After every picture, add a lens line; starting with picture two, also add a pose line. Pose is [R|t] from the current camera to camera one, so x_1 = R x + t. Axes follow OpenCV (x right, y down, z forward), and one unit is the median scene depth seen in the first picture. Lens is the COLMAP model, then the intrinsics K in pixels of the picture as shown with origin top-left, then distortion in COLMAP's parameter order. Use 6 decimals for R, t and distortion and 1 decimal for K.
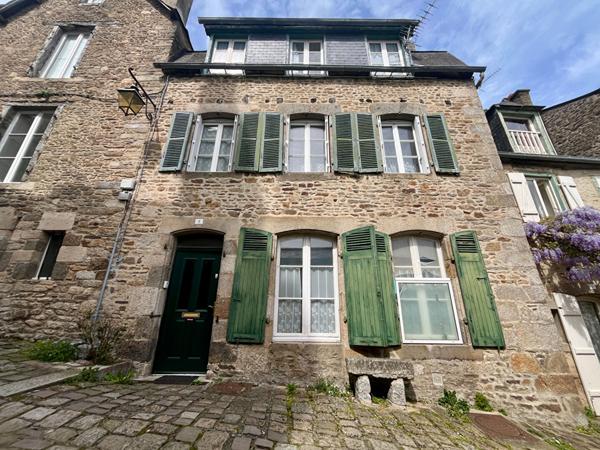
lens RADIAL K [[242.8, 0, 300.0], [0, 242.8, 225.0], [0, 0, 1]] dist [-0.001236, -0.000059]
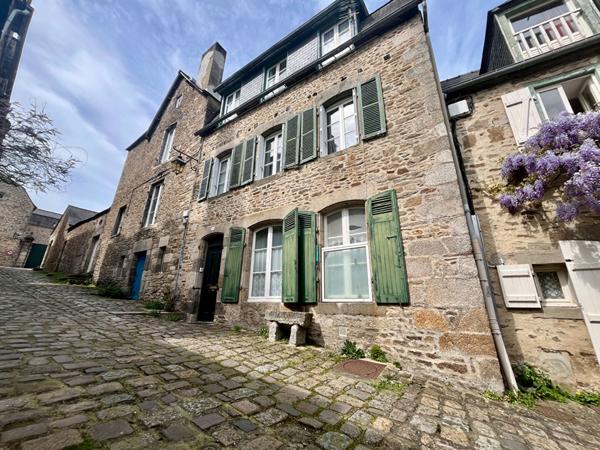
lens RADIAL K [[242.8, 0, 300.0], [0, 242.8, 225.0], [0, 0, 1]] dist [-0.001236, -0.000059]
pose [[0.830258, -0.178021, -0.528186, 0.940815], [0.188382, 0.981483, -0.034684, 0.132388], [0.524580, -0.070704, 0.848420, -0.022757]]
